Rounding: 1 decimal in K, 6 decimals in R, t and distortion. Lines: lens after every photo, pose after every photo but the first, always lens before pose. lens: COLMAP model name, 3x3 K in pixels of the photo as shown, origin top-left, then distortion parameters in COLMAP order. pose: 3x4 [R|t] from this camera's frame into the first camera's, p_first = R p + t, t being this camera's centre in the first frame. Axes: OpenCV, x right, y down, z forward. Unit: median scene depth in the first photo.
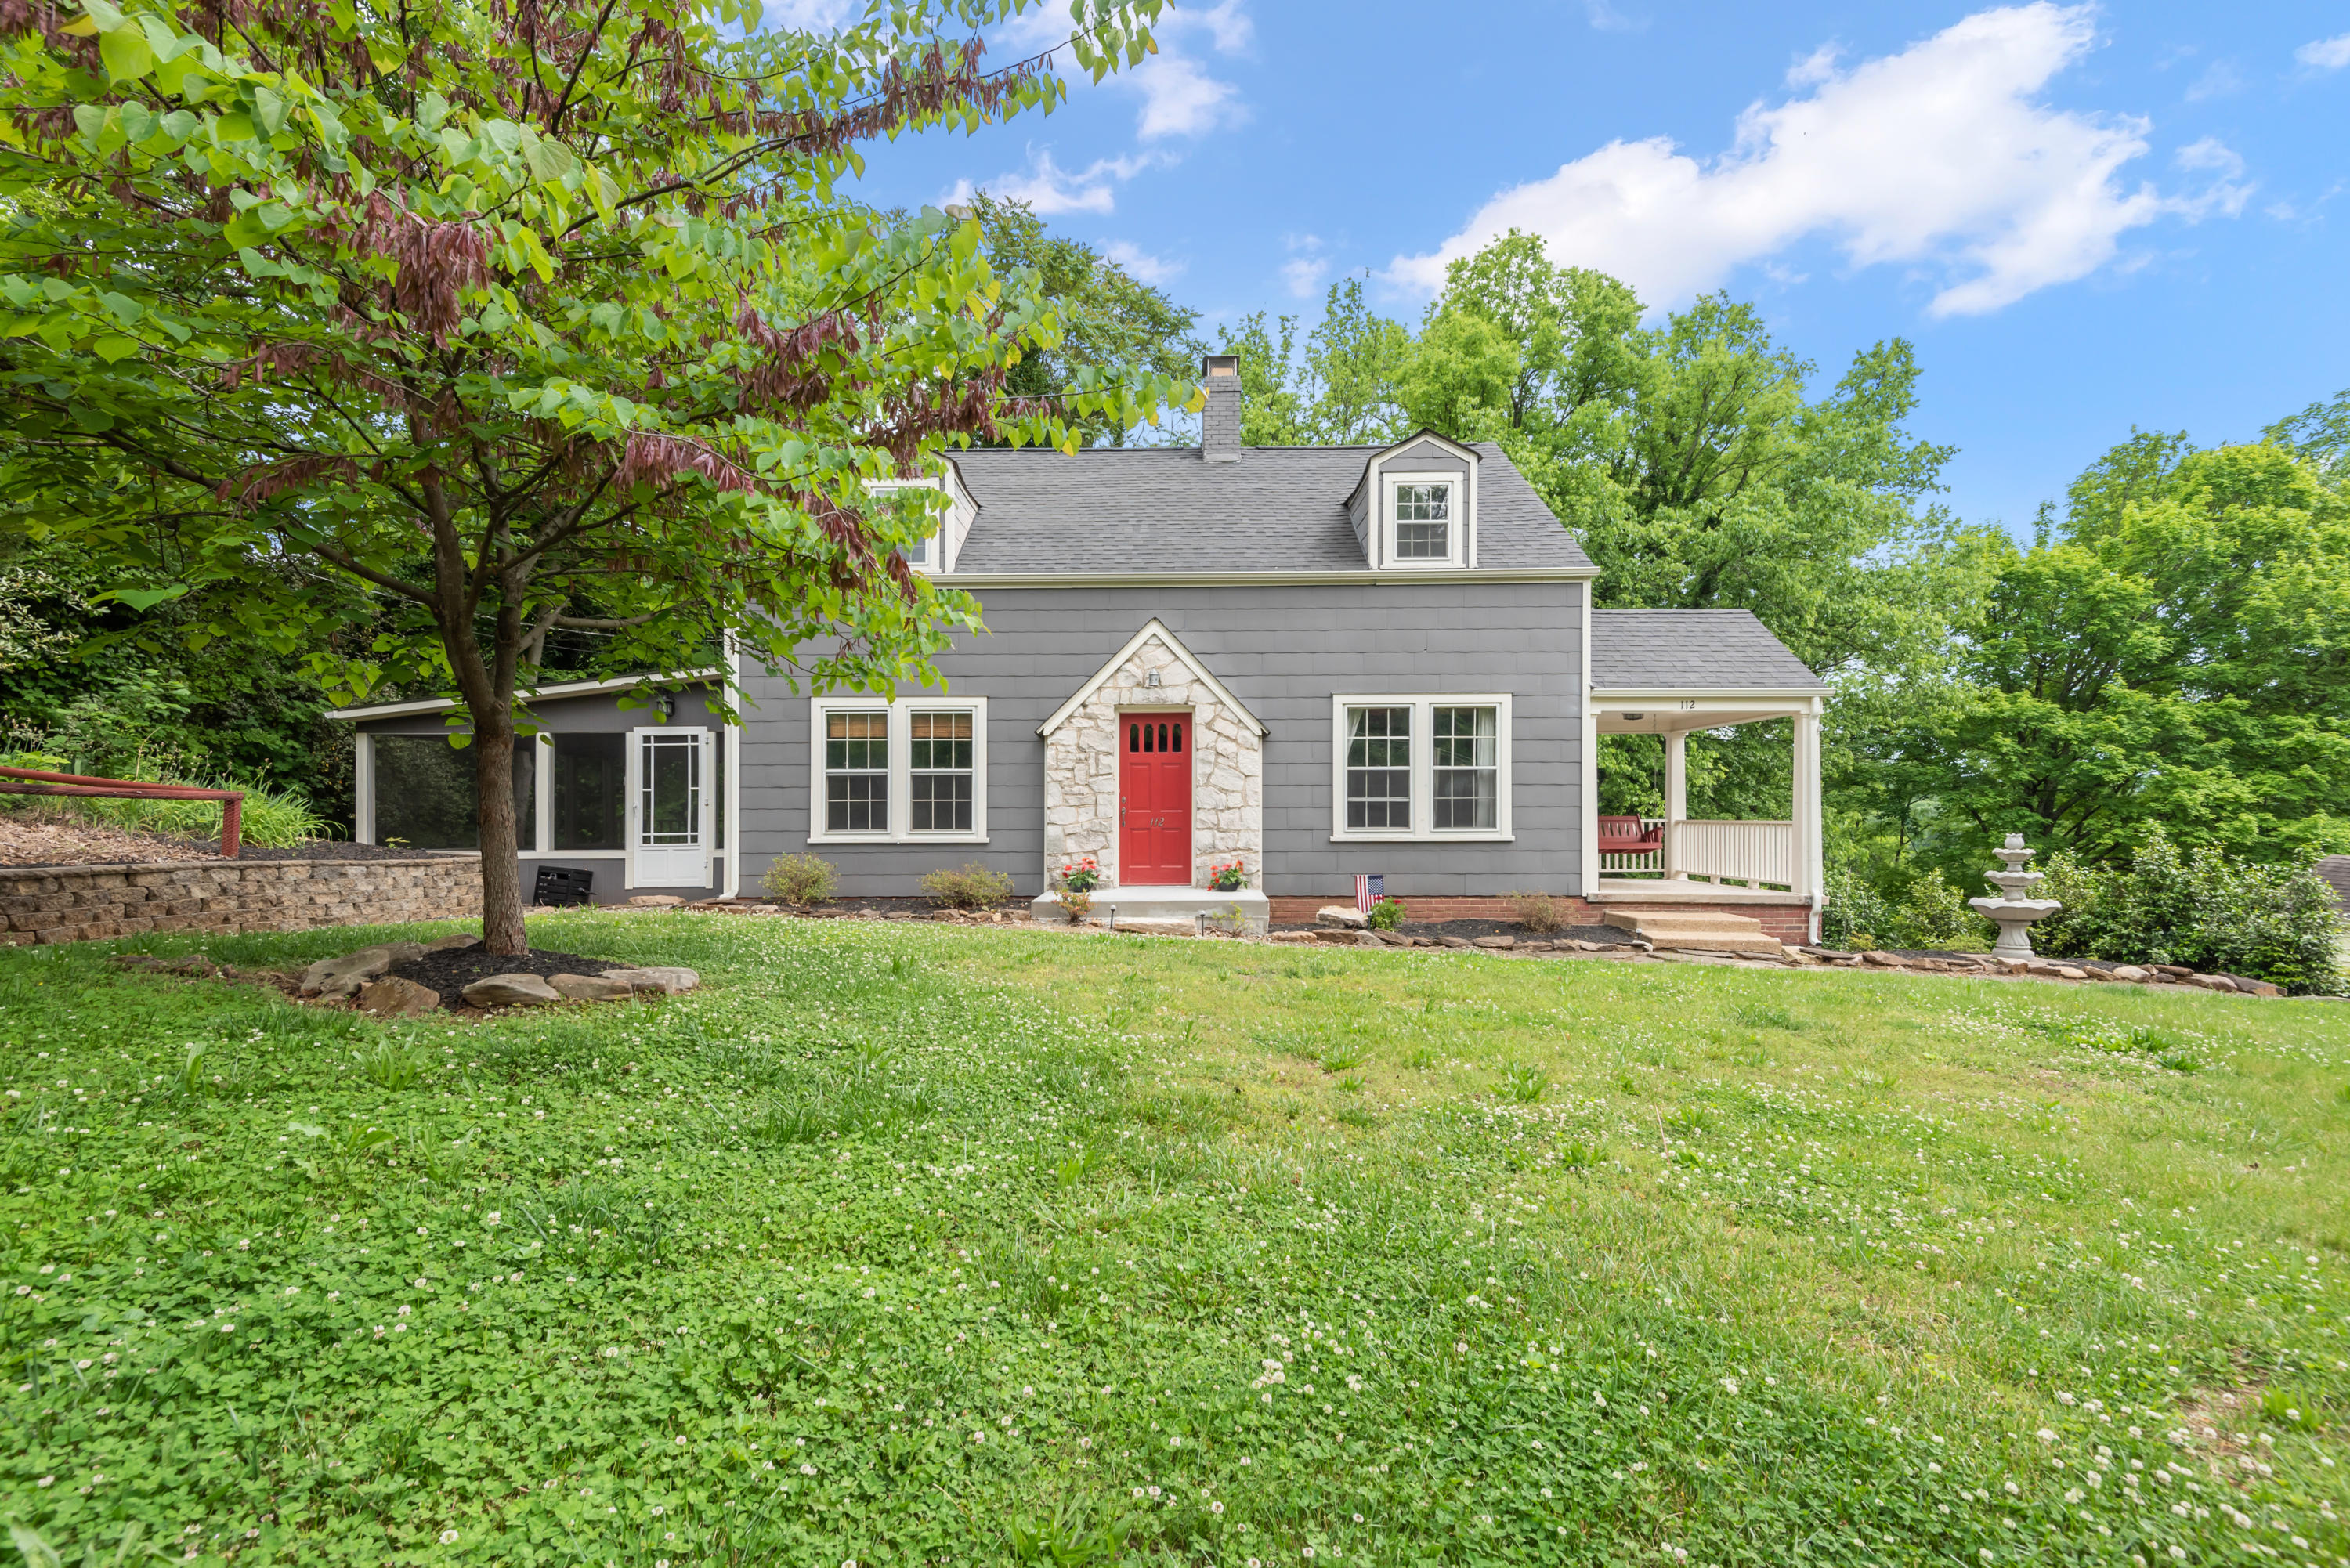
lens RADIAL K [[1065.2, 0, 1193.9], [0, 1065.2, 799.1], [0, 0, 1]] dist [0.026627, -0.014176]
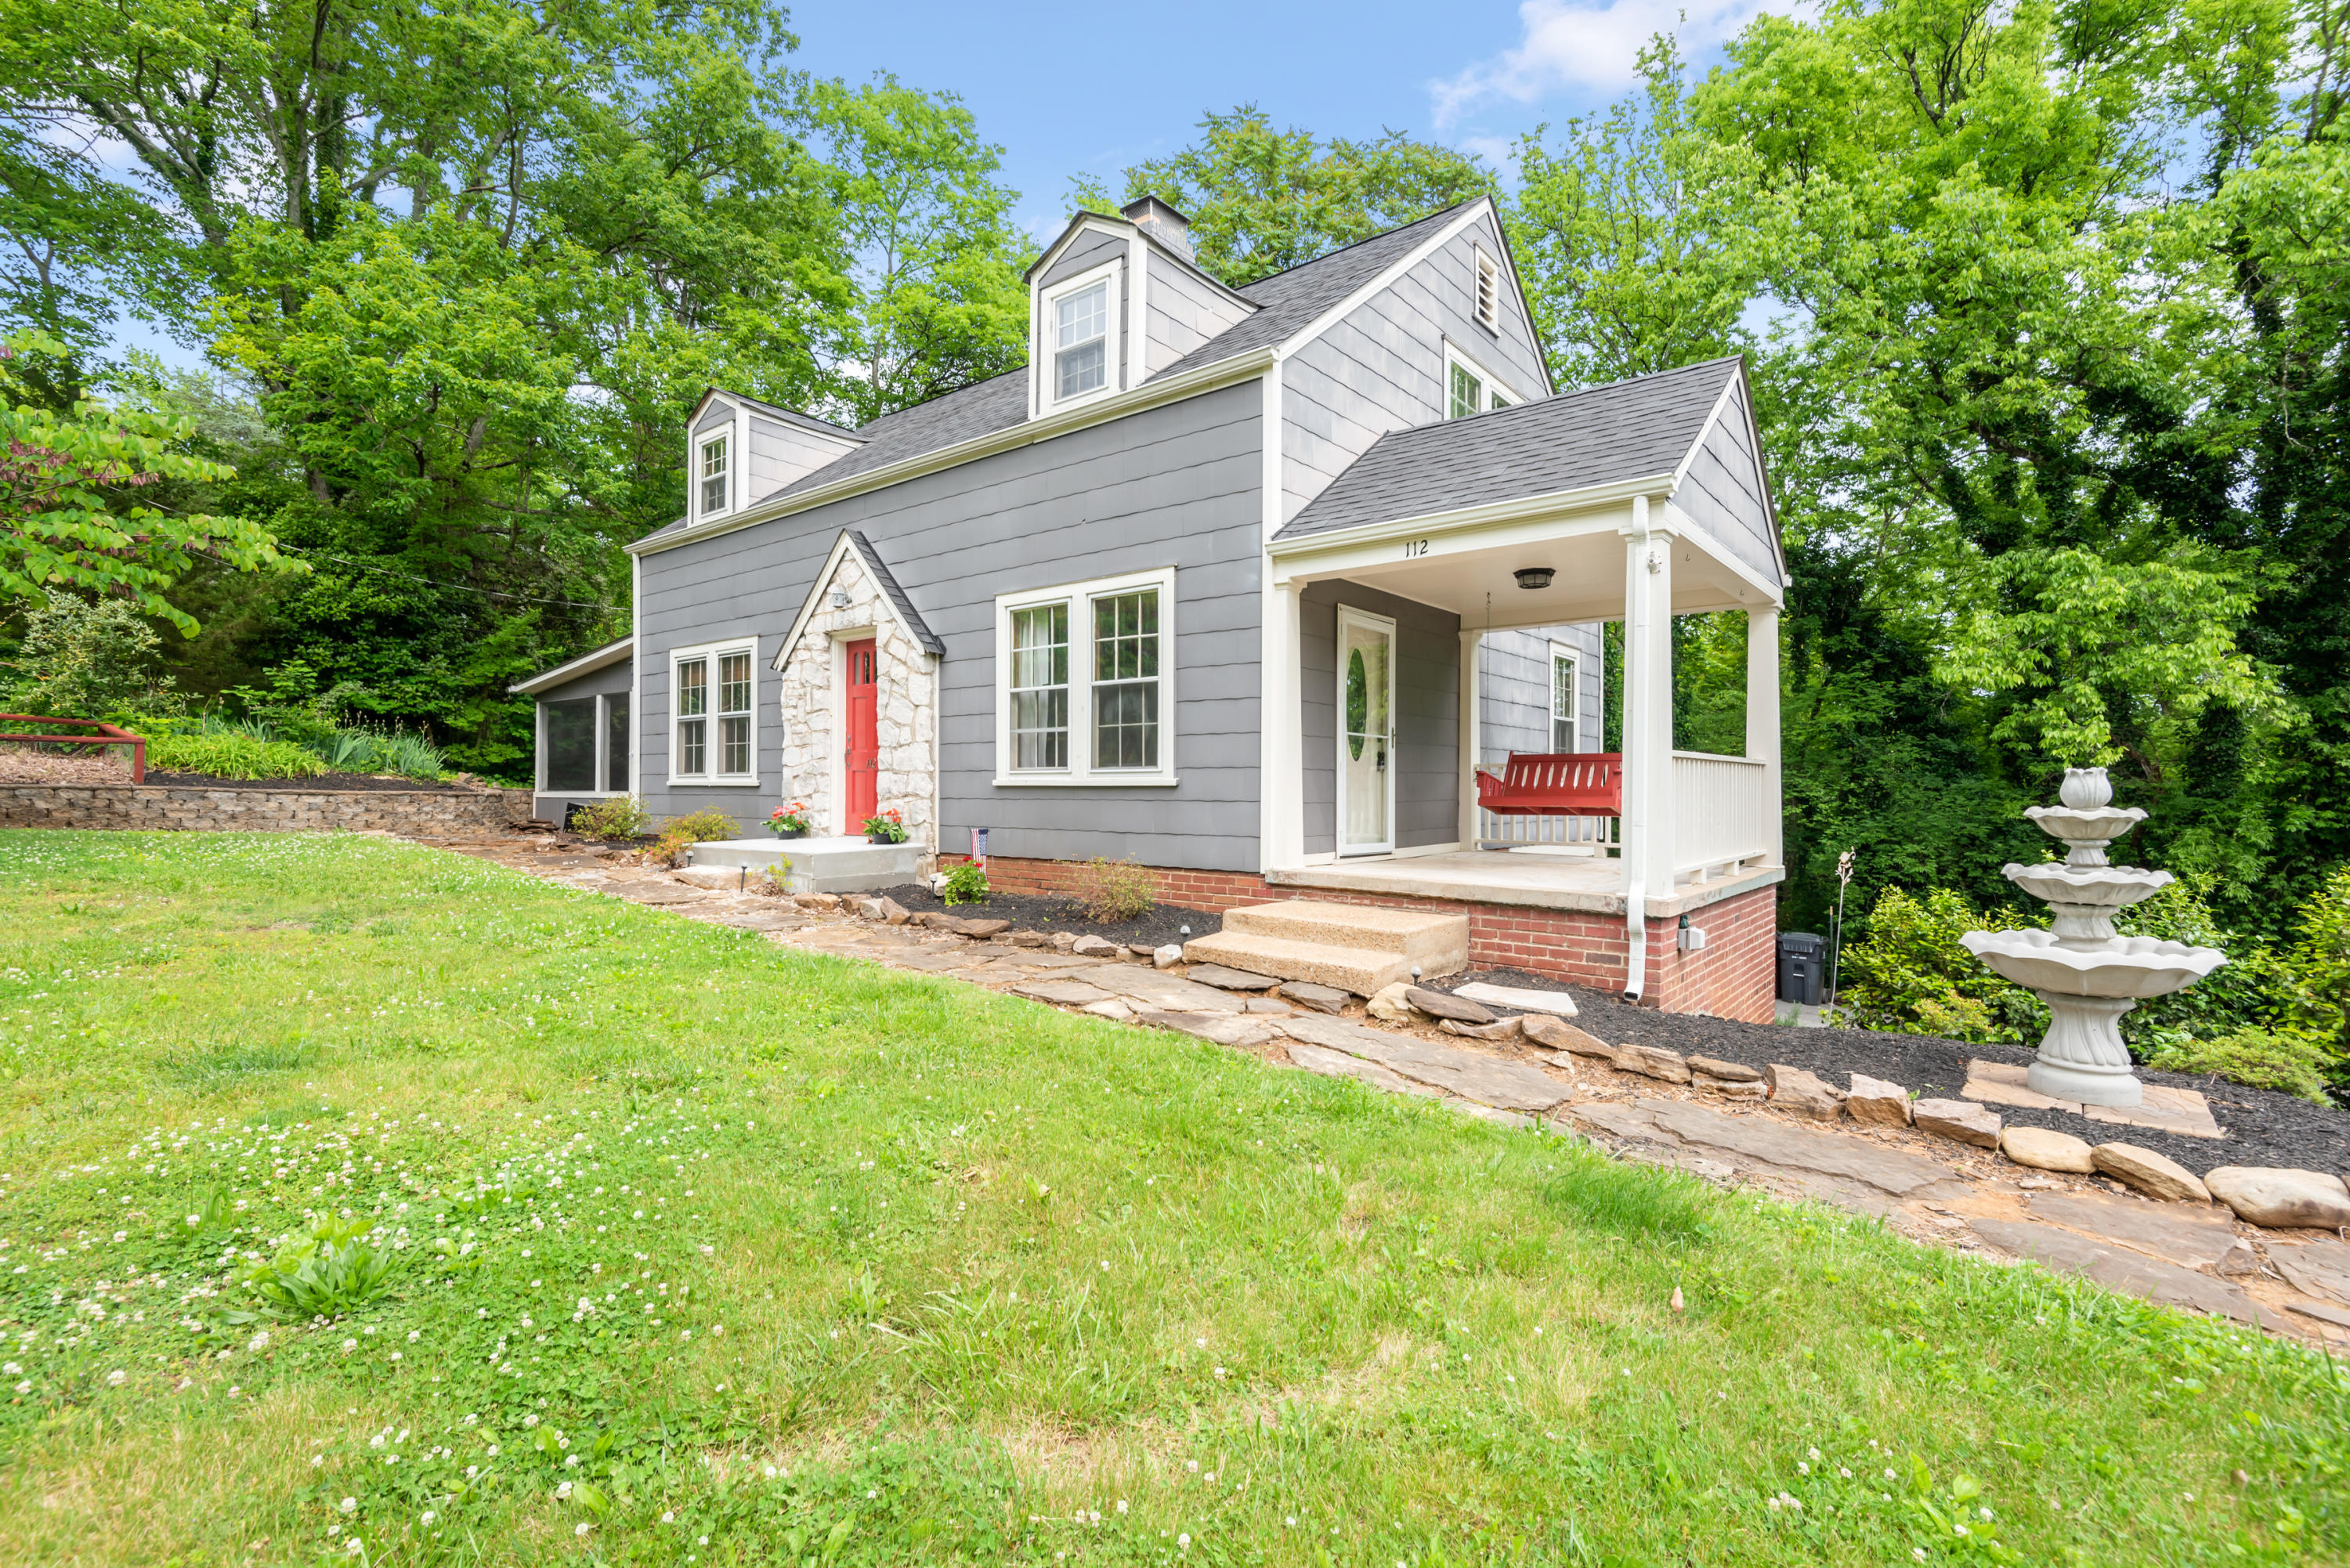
lens RADIAL K [[1065.2, 0, 1195.3], [0, 1065.2, 771.8], [0, 0, 1]] dist [0.026627, -0.014176]
pose [[0.786915, -0.004911, -0.617042, 0.720212], [0.005302, 0.999985, -0.001198, 0.031197], [0.617039, -0.002329, 0.786929, 0.479387]]
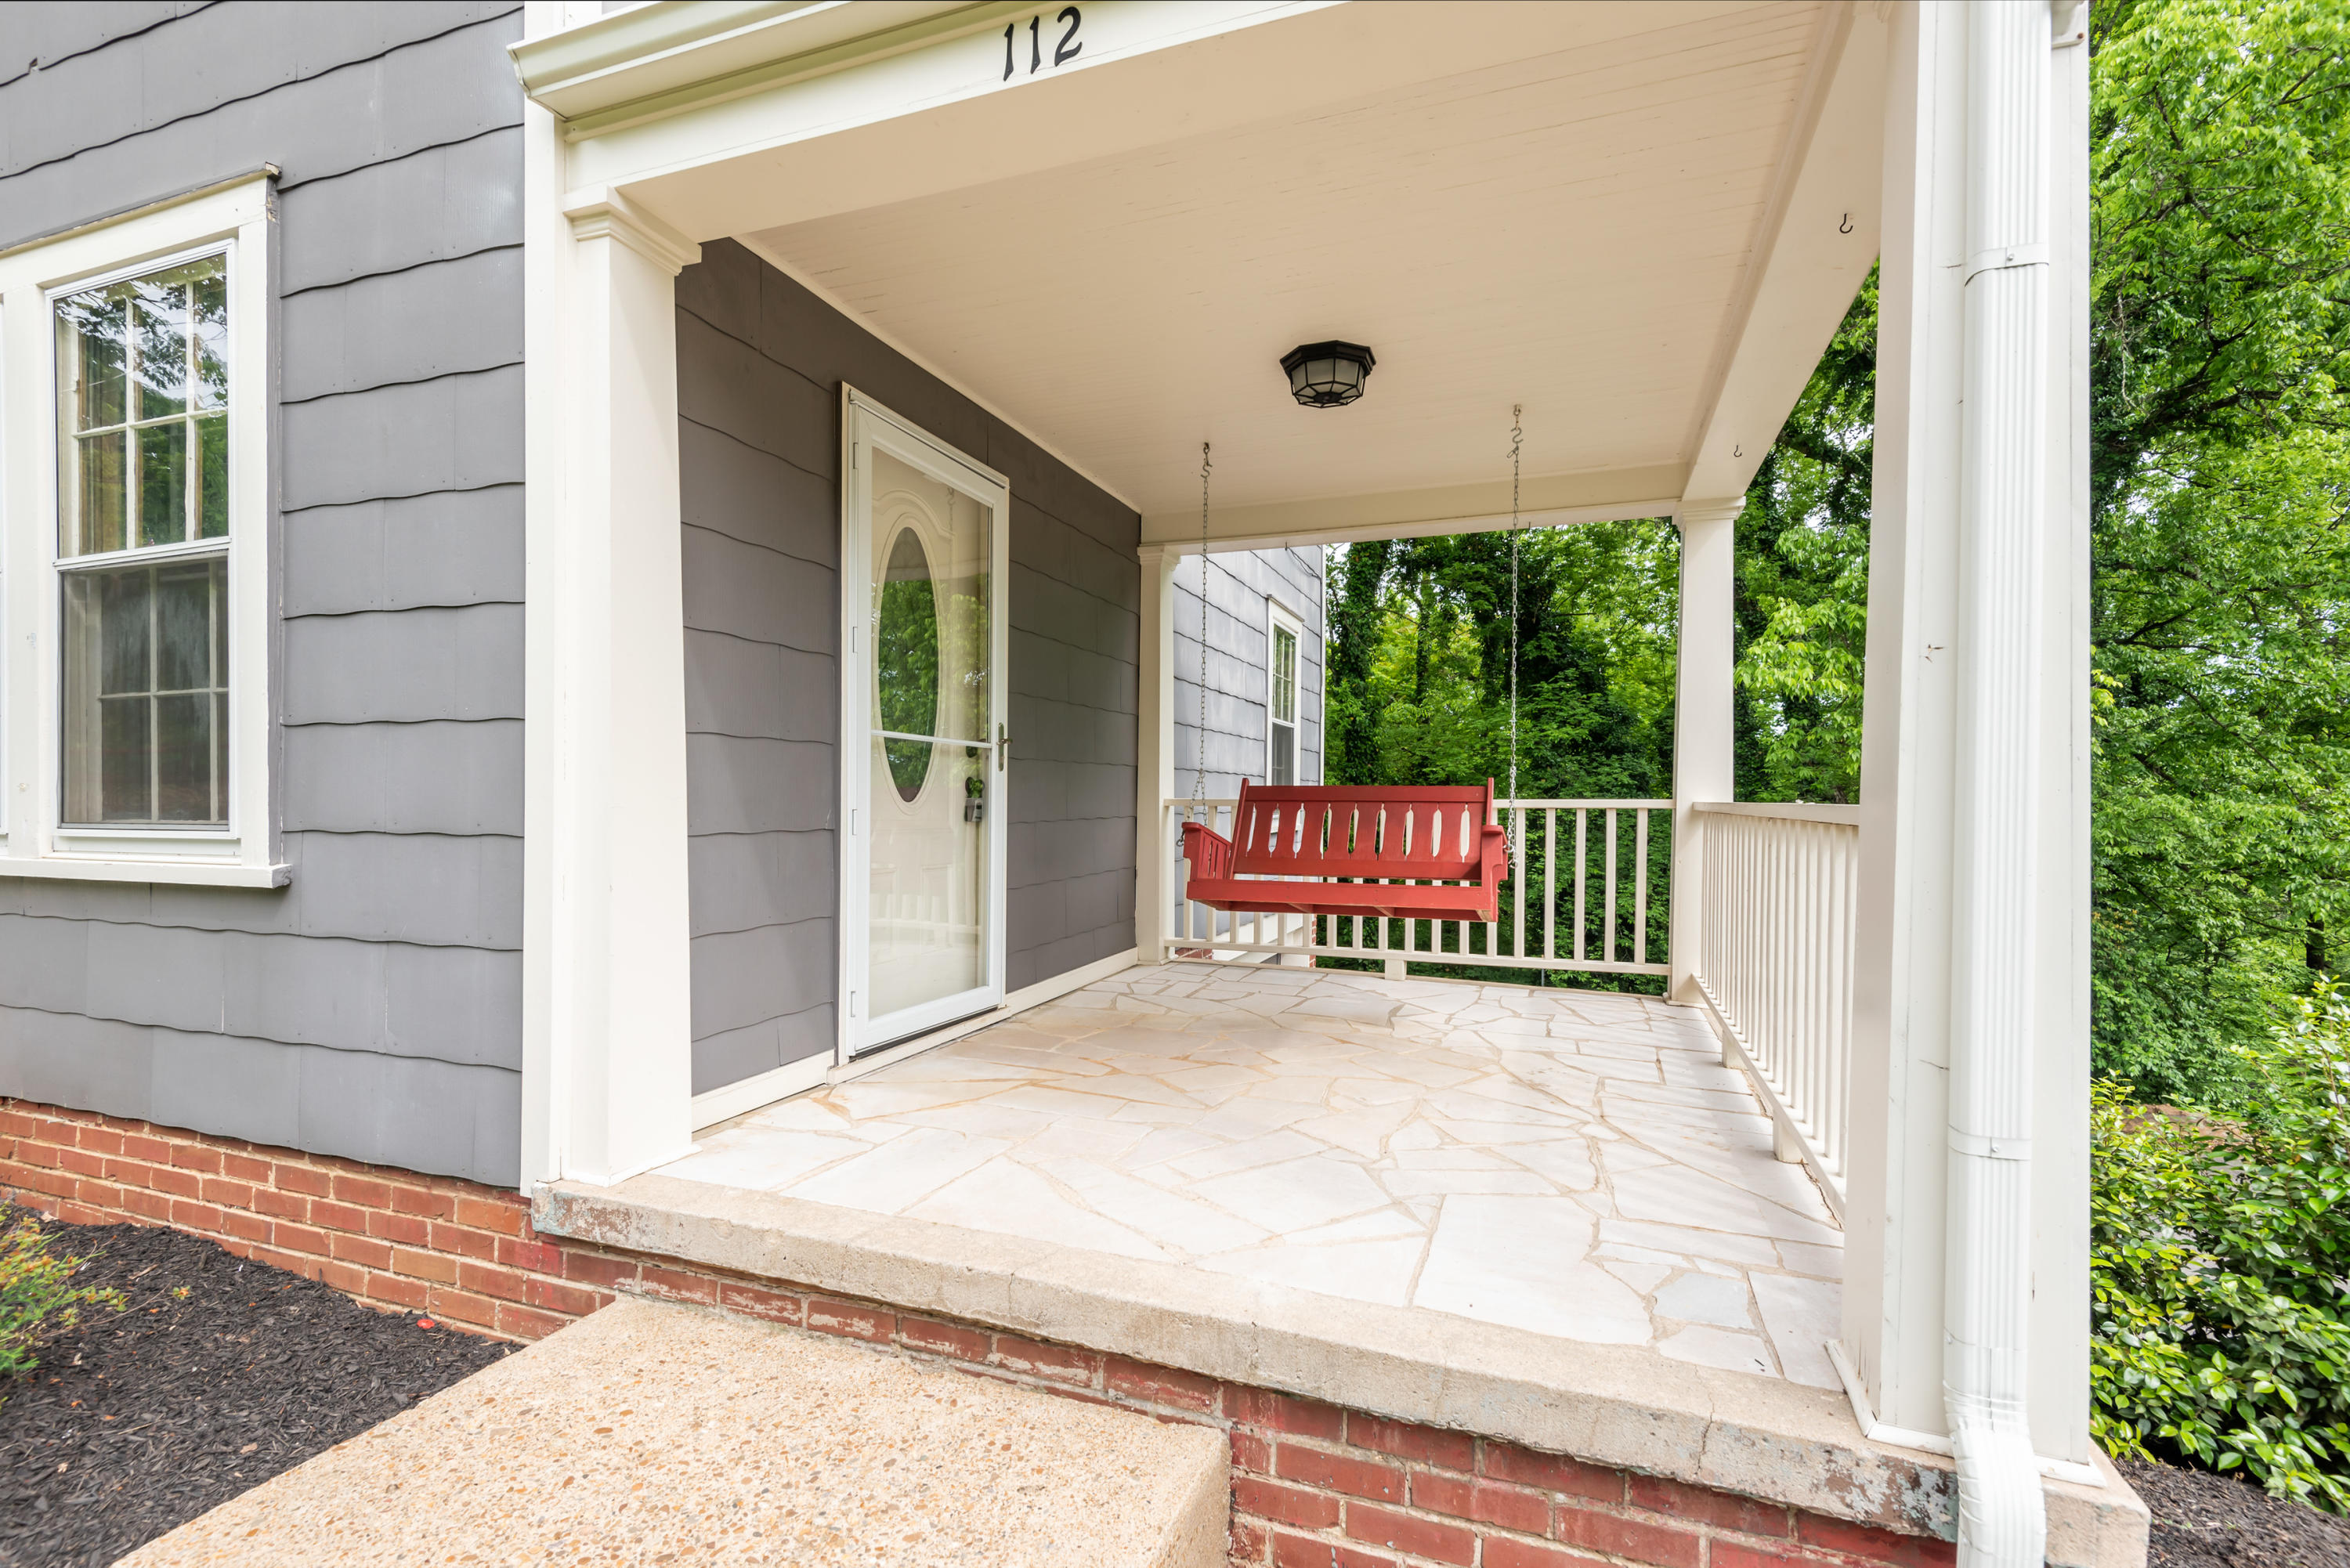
lens RADIAL K [[1065.2, 0, 1182.1], [0, 1065.2, 789.2], [0, 0, 1]] dist [0.026627, -0.014176]
pose [[0.938775, 0.002708, -0.344520, 0.534708], [-0.000923, 0.999985, 0.005346, 0.018462], [0.344529, -0.004701, 0.938764, 0.862109]]
